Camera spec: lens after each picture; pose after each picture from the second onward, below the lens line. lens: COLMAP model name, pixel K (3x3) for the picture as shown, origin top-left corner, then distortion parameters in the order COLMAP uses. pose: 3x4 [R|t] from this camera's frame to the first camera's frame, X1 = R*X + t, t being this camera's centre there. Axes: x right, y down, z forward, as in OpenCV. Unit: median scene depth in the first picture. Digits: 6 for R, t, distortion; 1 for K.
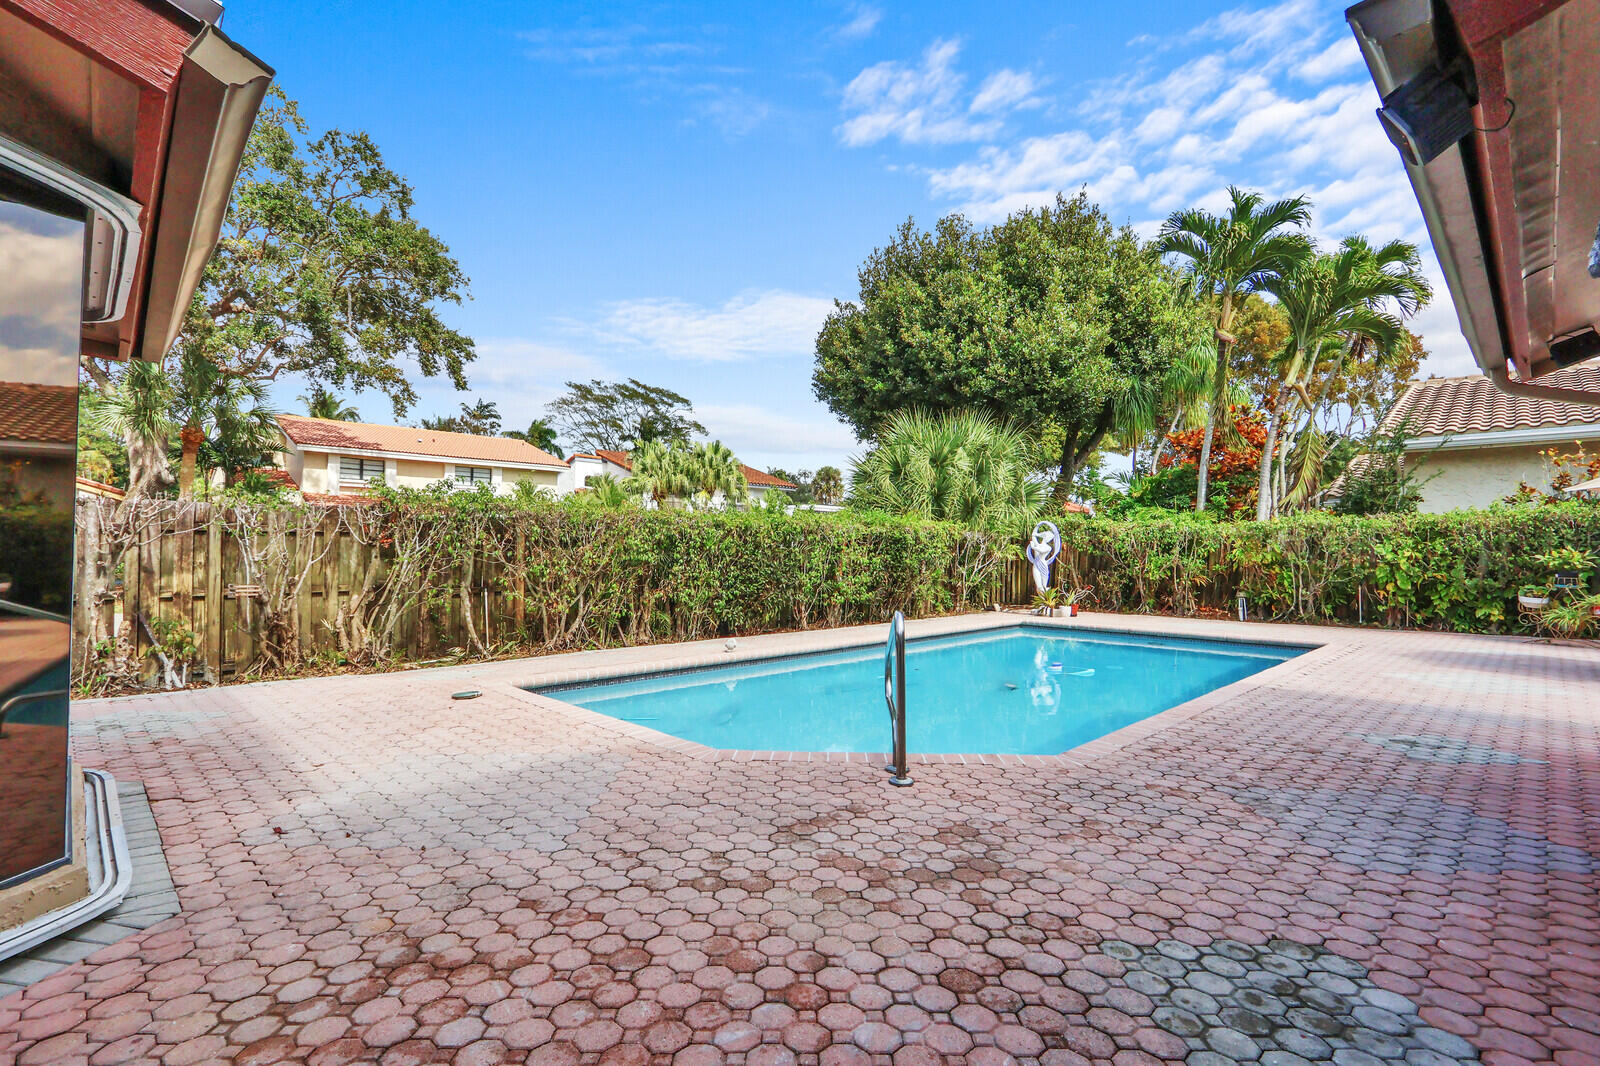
lens RADIAL K [[779.4, 0, 799.3], [0, 779.4, 537.9], [0, 0, 1]] dist [-0.002216, 0.000787]
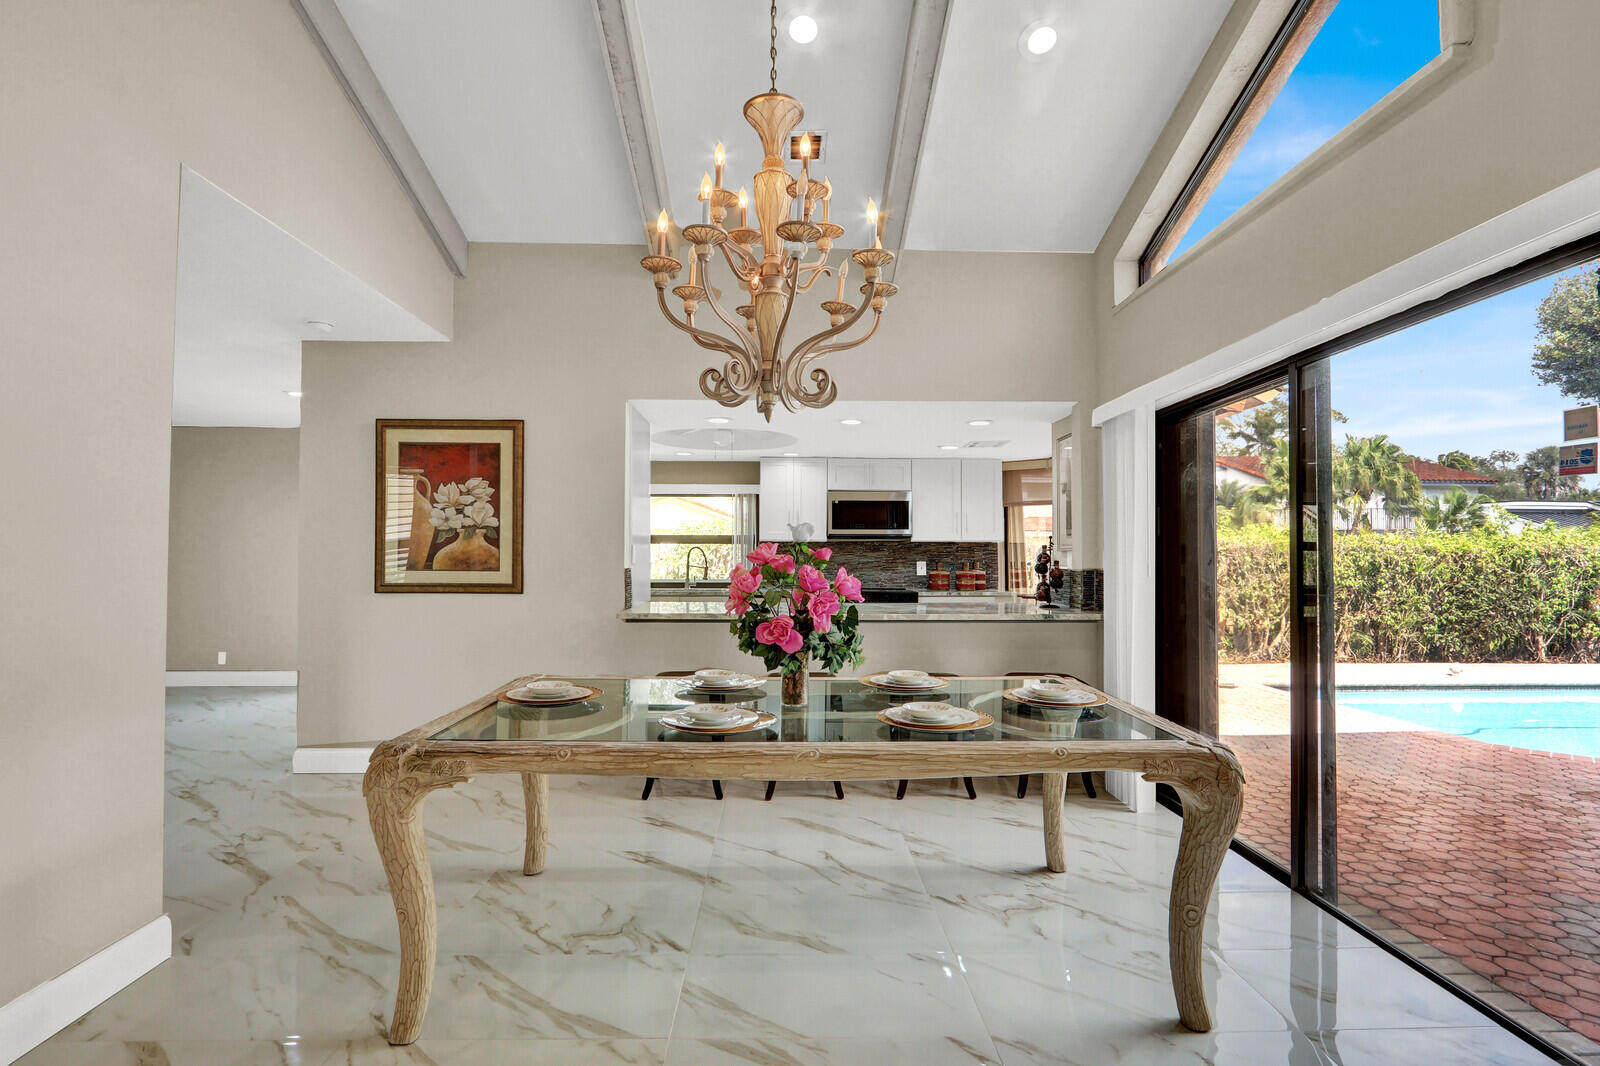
lens RADIAL K [[779.4, 0, 798.4], [0, 779.4, 541.8], [0, 0, 1]] dist [-0.002216, 0.000787]
pose [[0.744955, -0.015909, -0.666925, -0.039387], [0.011272, 0.999873, -0.011260, -0.026409], [0.667019, 0.000871, 0.745040, -0.307609]]
